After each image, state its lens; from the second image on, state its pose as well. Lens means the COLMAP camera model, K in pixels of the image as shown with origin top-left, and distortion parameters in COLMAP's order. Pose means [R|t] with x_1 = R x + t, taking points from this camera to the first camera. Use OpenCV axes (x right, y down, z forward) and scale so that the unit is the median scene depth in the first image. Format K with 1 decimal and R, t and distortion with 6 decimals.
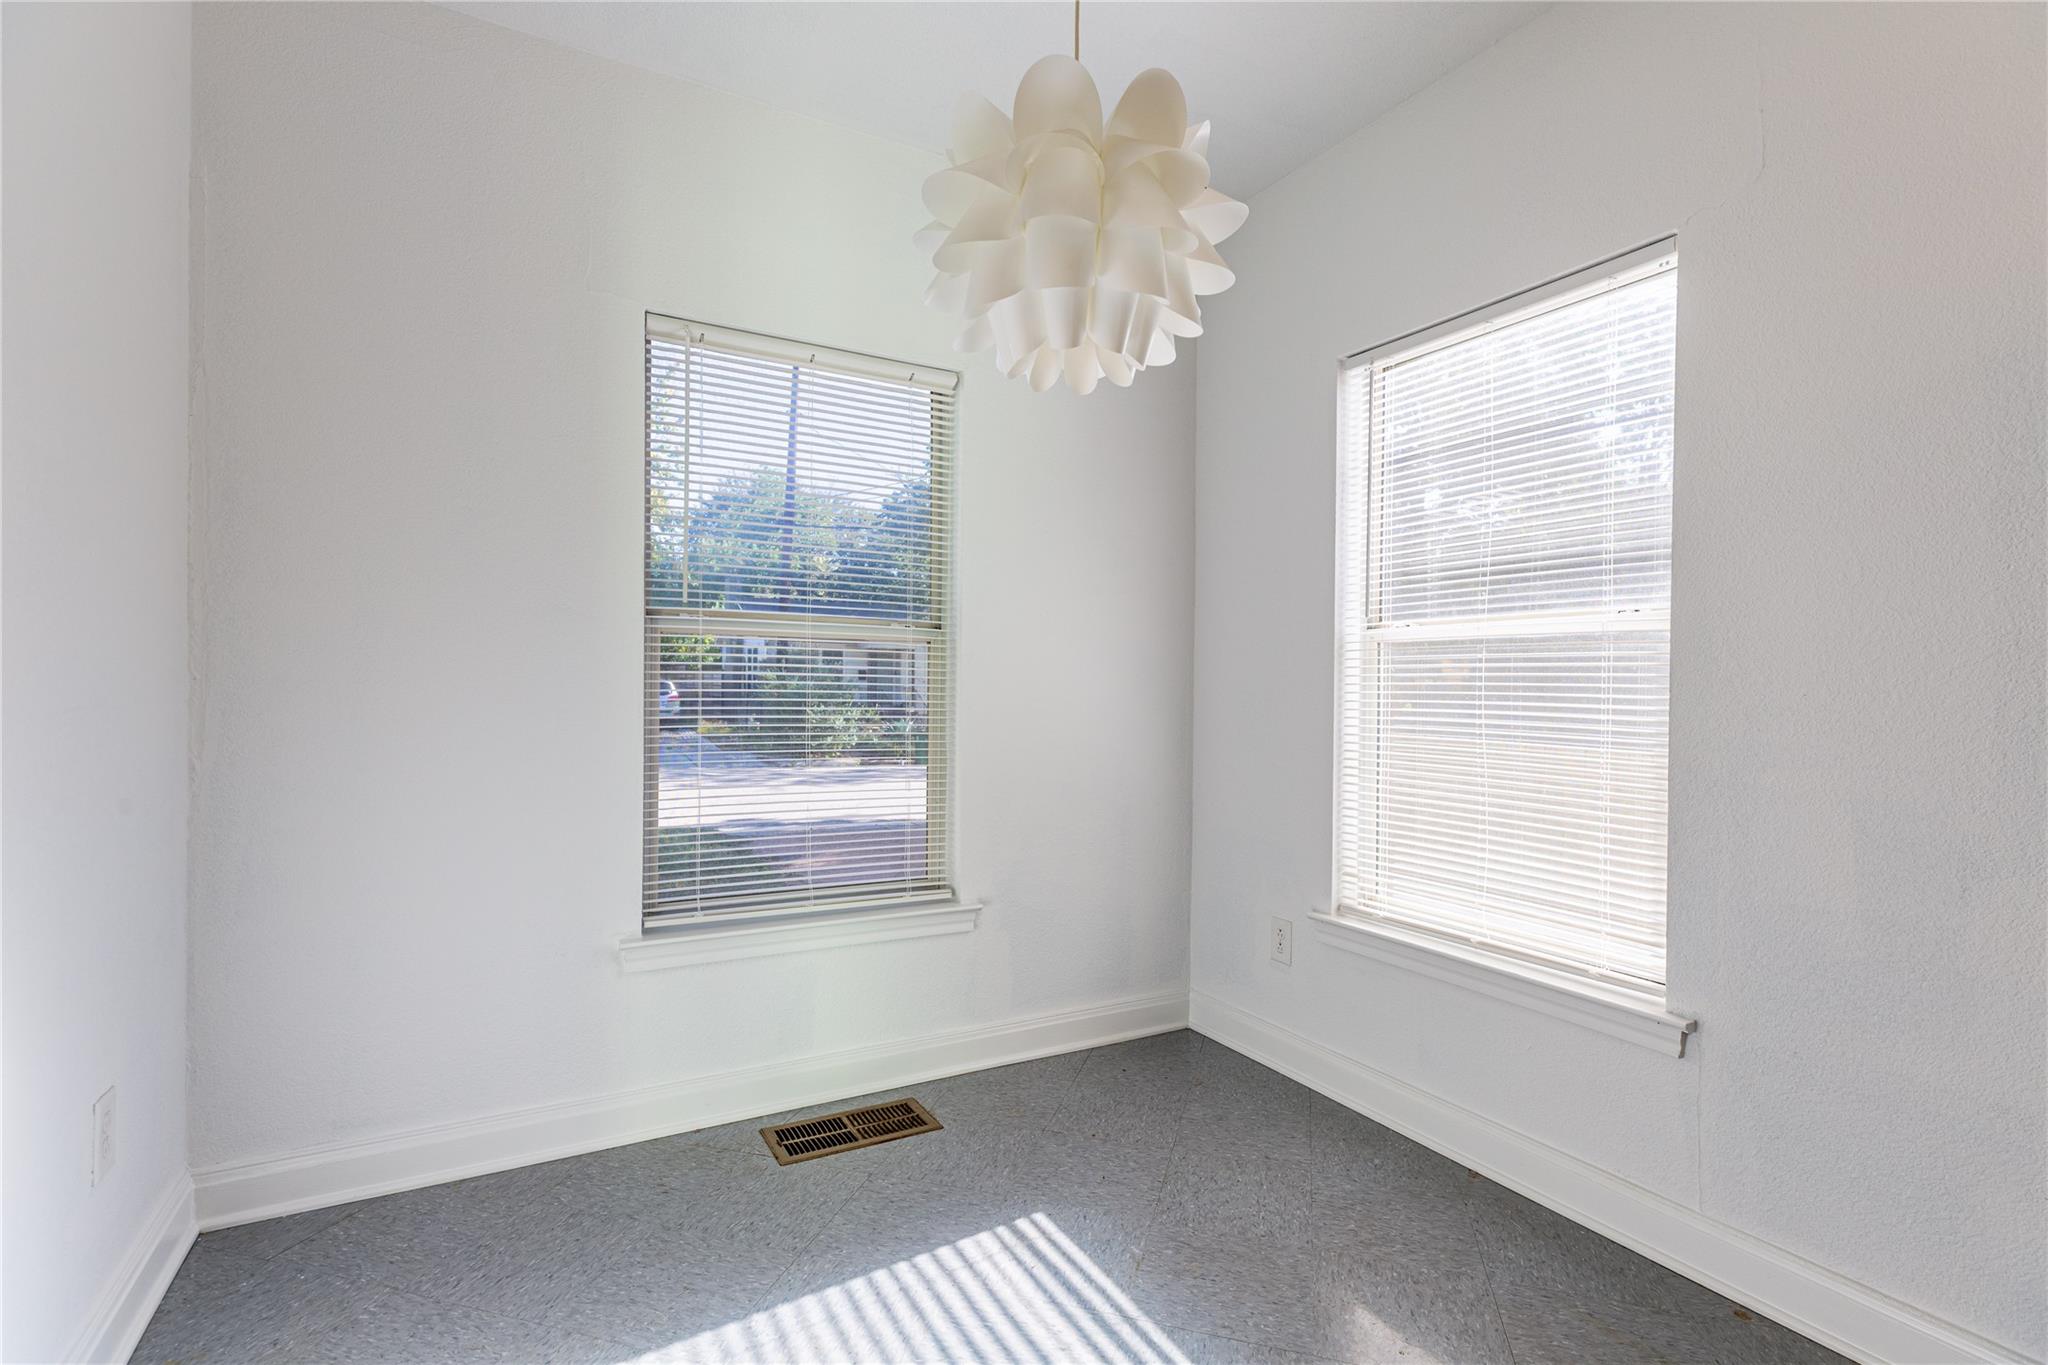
lens RADIAL K [[954.2, 0, 1021.0], [0, 954.2, 683.4], [0, 0, 1]] dist [0.003883, -0.002034]
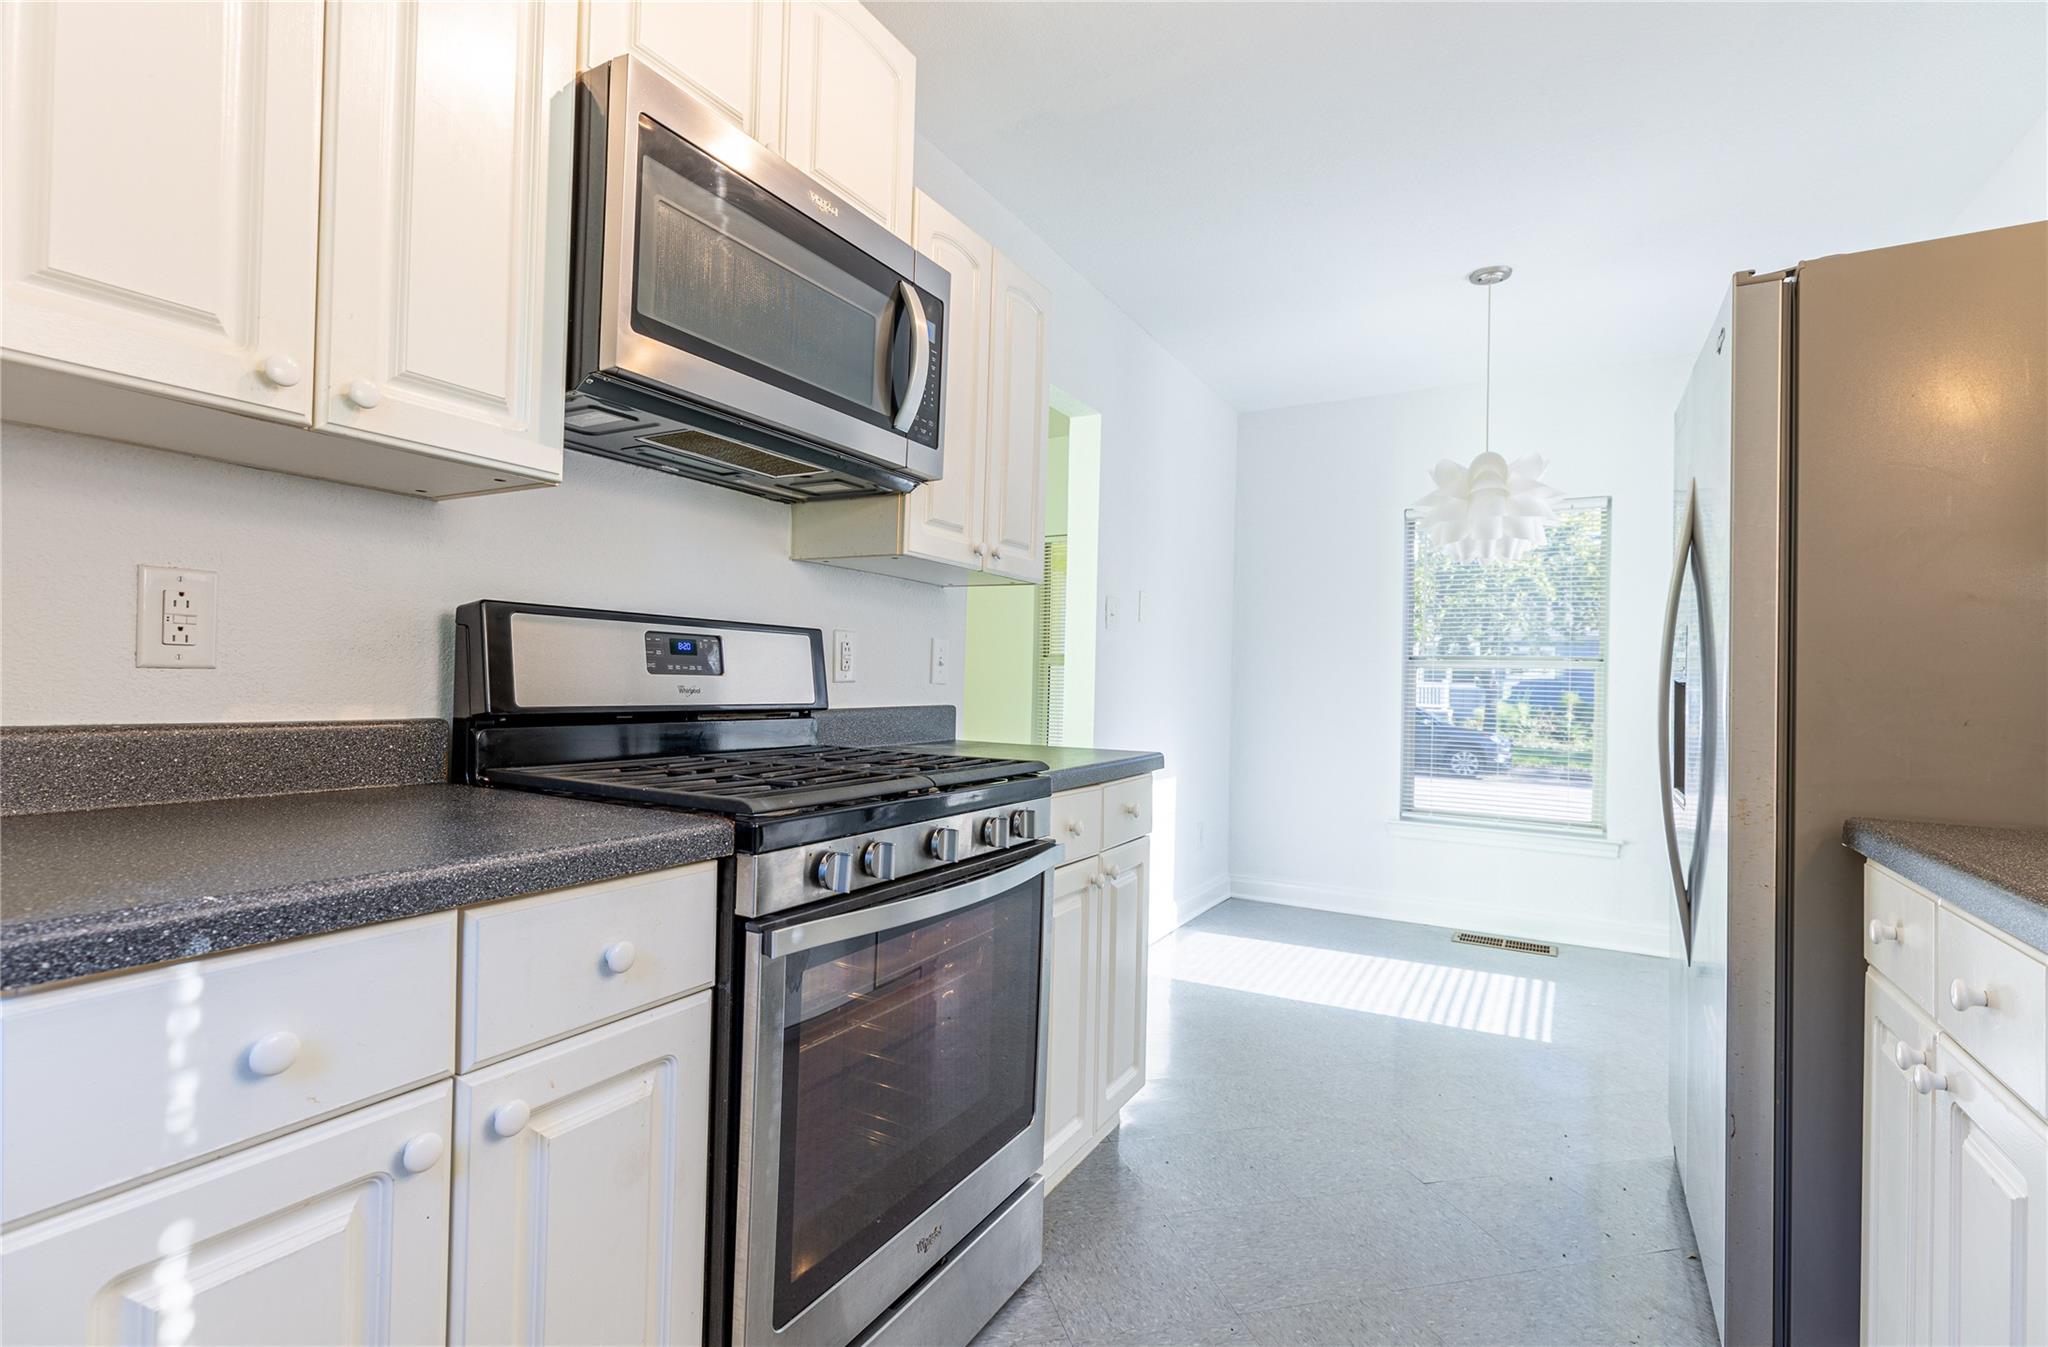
lens RADIAL K [[954.2, 0, 1021.5], [0, 954.2, 674.5], [0, 0, 1]] dist [0.003883, -0.002034]
pose [[0.535325, -0.010422, -0.844582, 0.761442], [-0.014459, 0.999664, -0.021500, 0.011452], [0.844522, 0.023721, 0.534995, -0.658834]]
